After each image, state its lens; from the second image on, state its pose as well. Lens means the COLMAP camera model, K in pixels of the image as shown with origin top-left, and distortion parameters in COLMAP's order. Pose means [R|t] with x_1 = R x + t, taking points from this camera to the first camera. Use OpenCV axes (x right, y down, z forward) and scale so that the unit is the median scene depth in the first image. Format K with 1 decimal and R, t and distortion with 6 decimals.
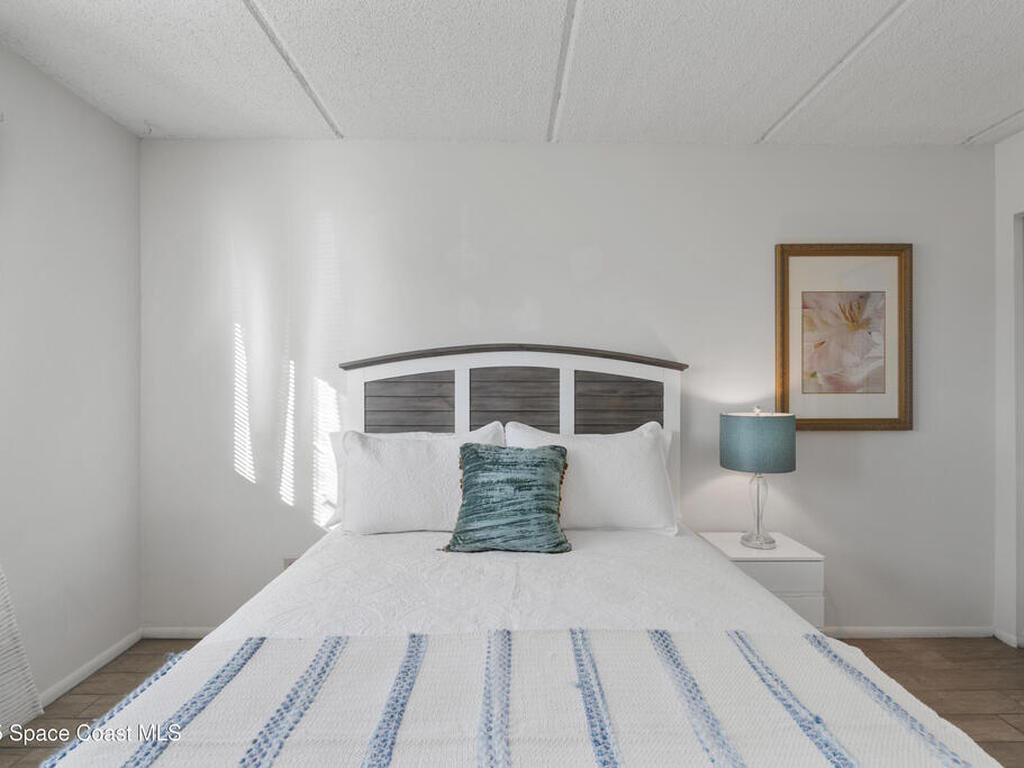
lens RADIAL K [[523.8, 0, 510.4], [0, 523.8, 386.8], [0, 0, 1]] dist [-0.008138, 0.003850]
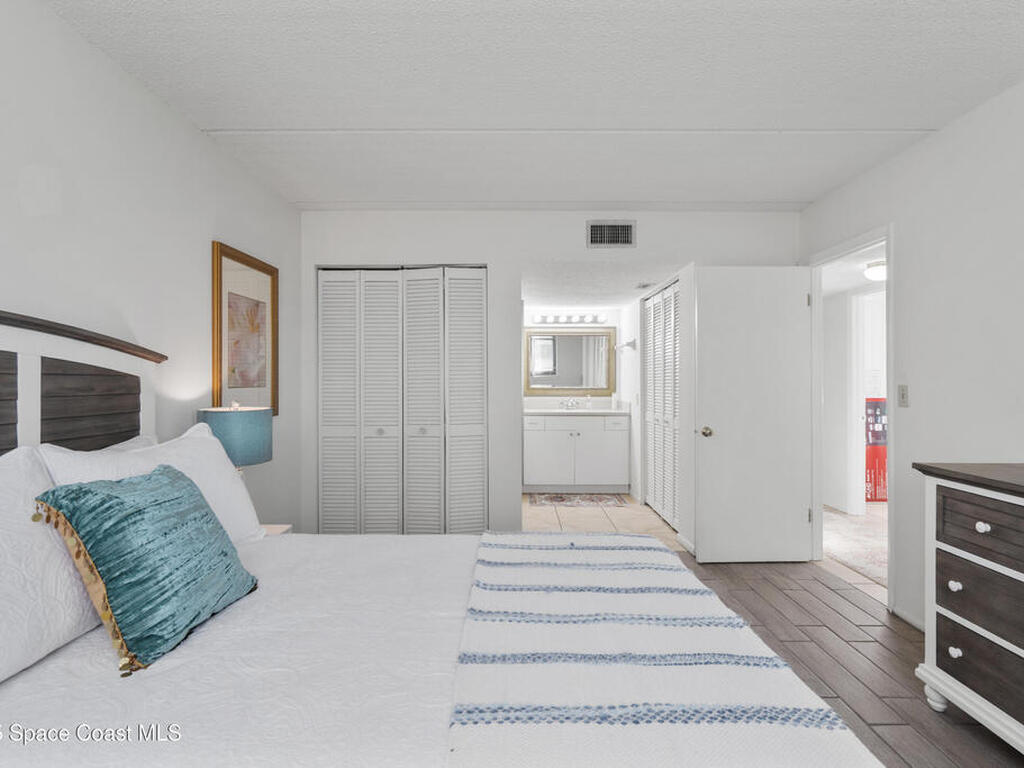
lens RADIAL K [[523.8, 0, 509.8], [0, 523.8, 380.7], [0, 0, 1]] dist [-0.008138, 0.003850]
pose [[0.016261, -0.002373, 0.999865, -0.502238], [-0.000703, 0.999997, 0.002384, -0.004696], [-0.999868, -0.000742, 0.016259, 0.418289]]
